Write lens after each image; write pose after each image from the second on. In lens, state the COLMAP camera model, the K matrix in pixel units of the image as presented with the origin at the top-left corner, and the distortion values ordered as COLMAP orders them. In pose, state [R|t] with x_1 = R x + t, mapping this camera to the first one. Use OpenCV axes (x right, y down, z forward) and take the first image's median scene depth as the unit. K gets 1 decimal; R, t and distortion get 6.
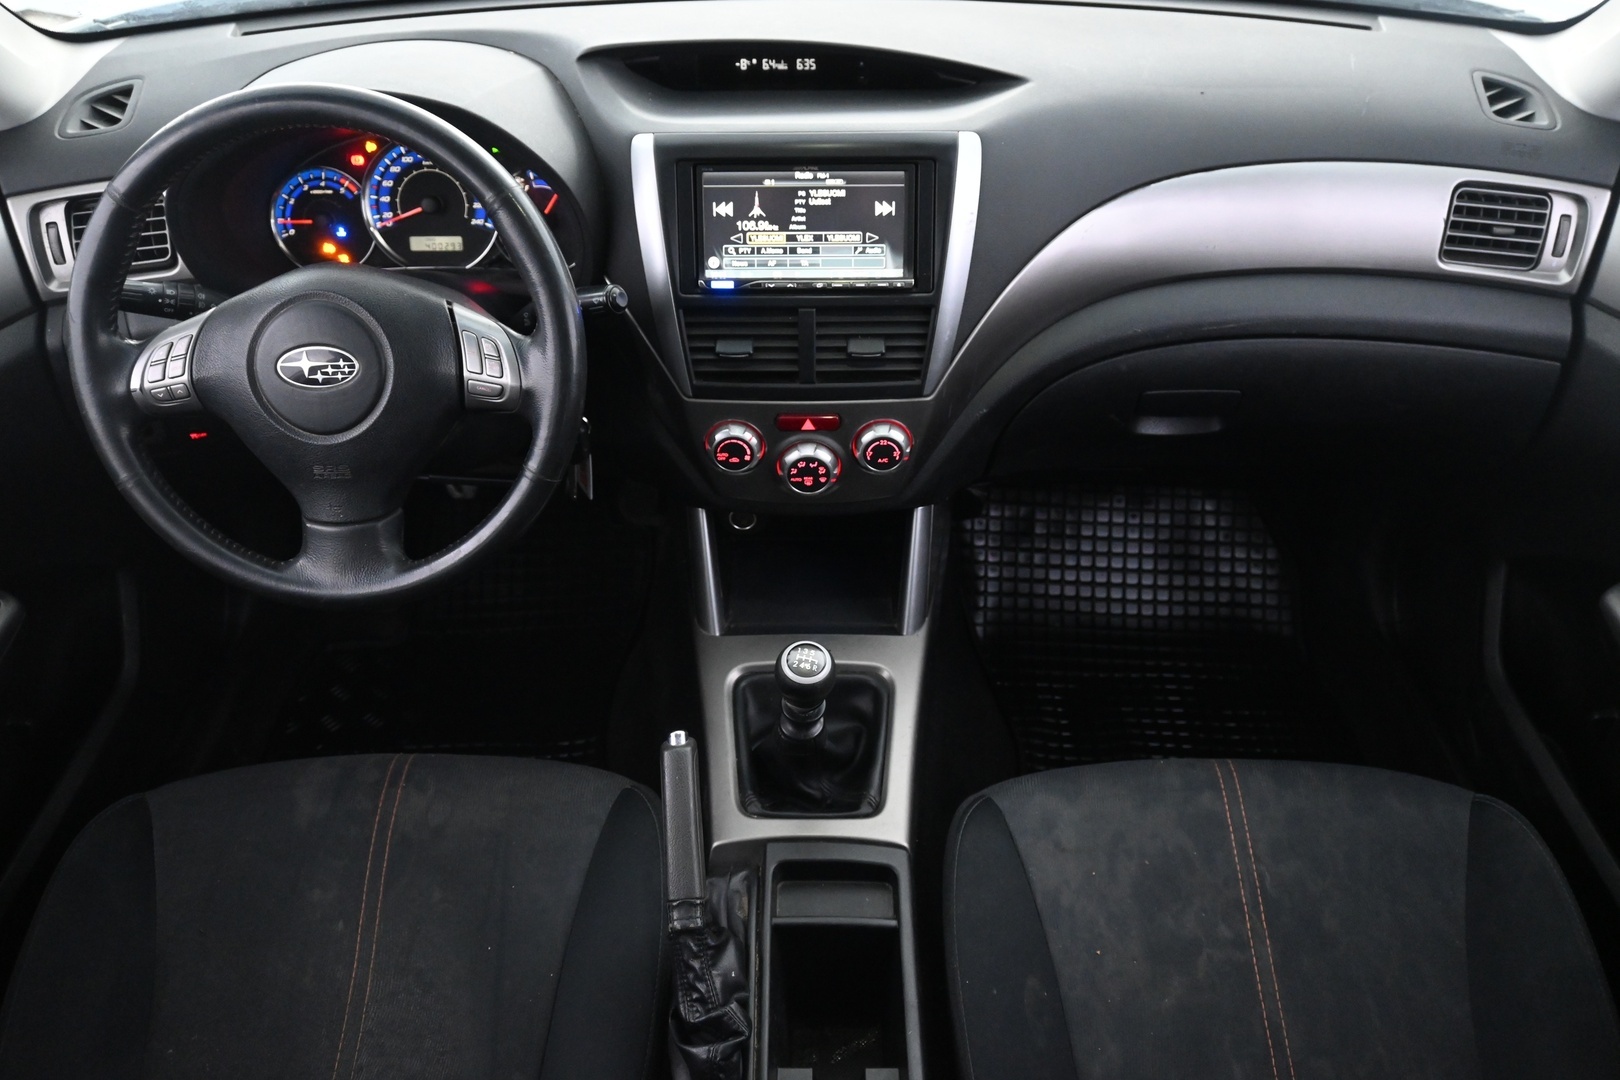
lens RADIAL K [[1104.8, 0, 810.0], [0, 1104.8, 540.0], [0, 0, 1]] dist [-0.071726, 0.002887]
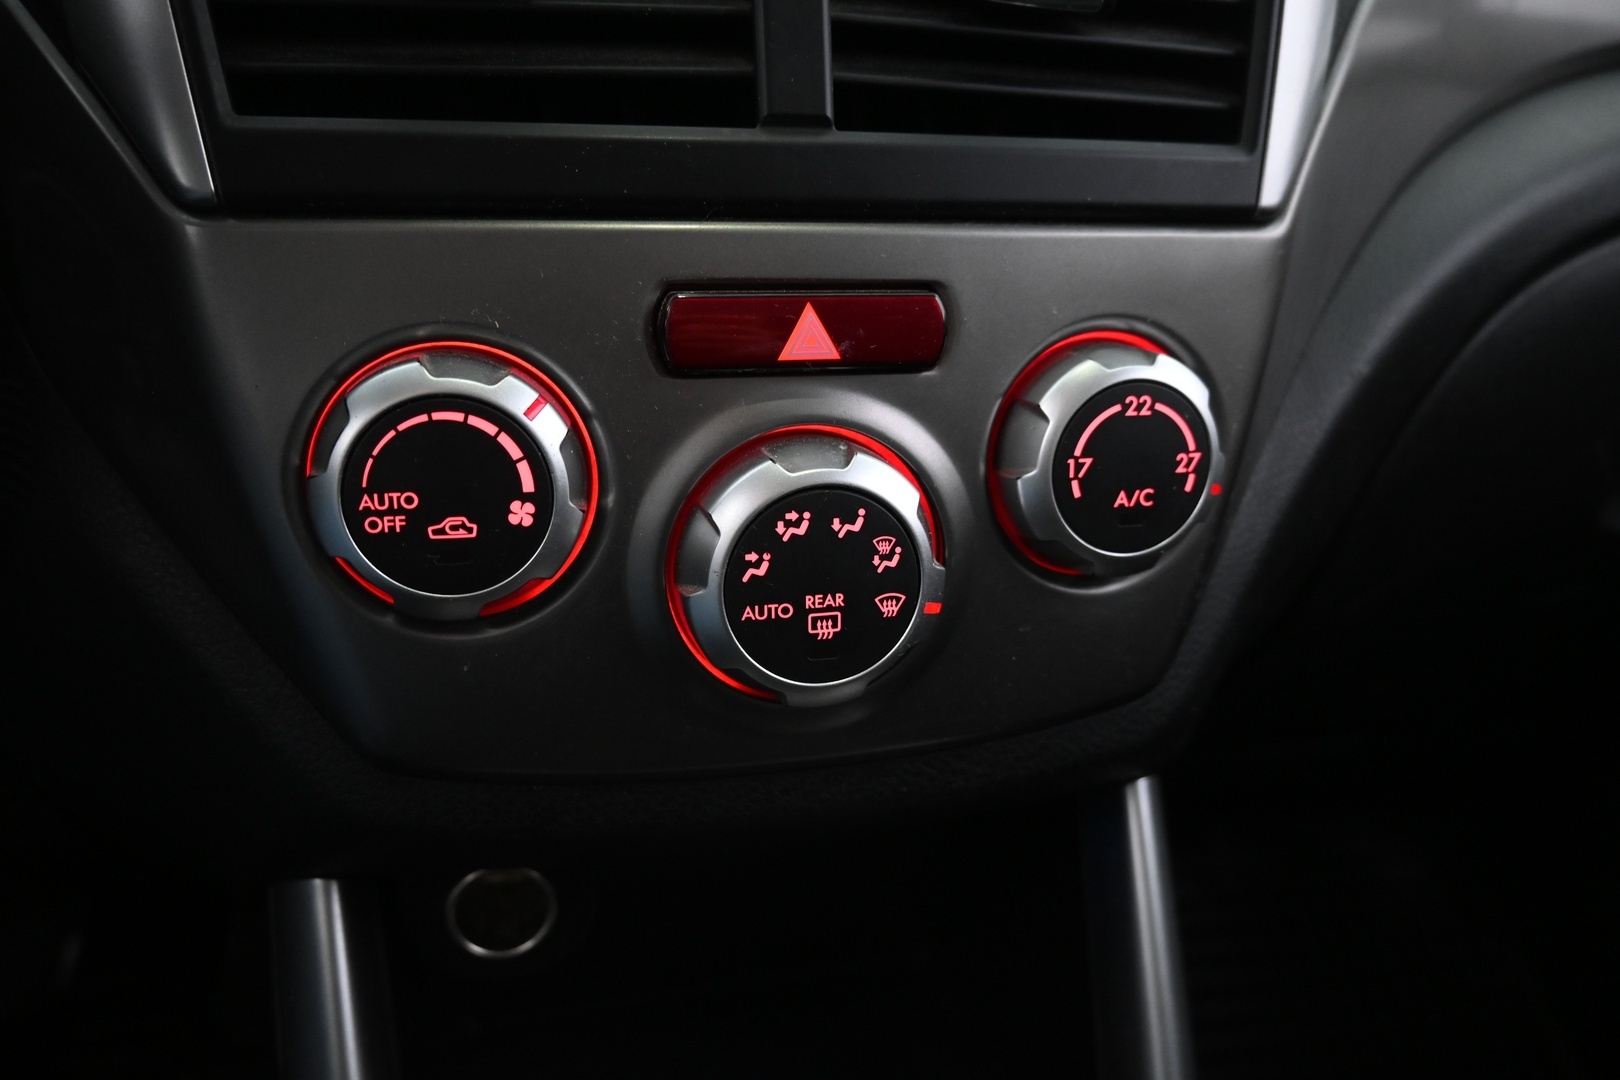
lens RADIAL K [[1094.3, 0, 810.0], [0, 1094.3, 540.0], [0, 0, 1]] dist [-0.000528, -0.001859]
pose [[0.970716, -0.052750, 0.234366, -0.052717], [0.145538, 0.905310, -0.399040, 0.016439], [-0.191125, 0.421464, 0.886476, 0.816677]]
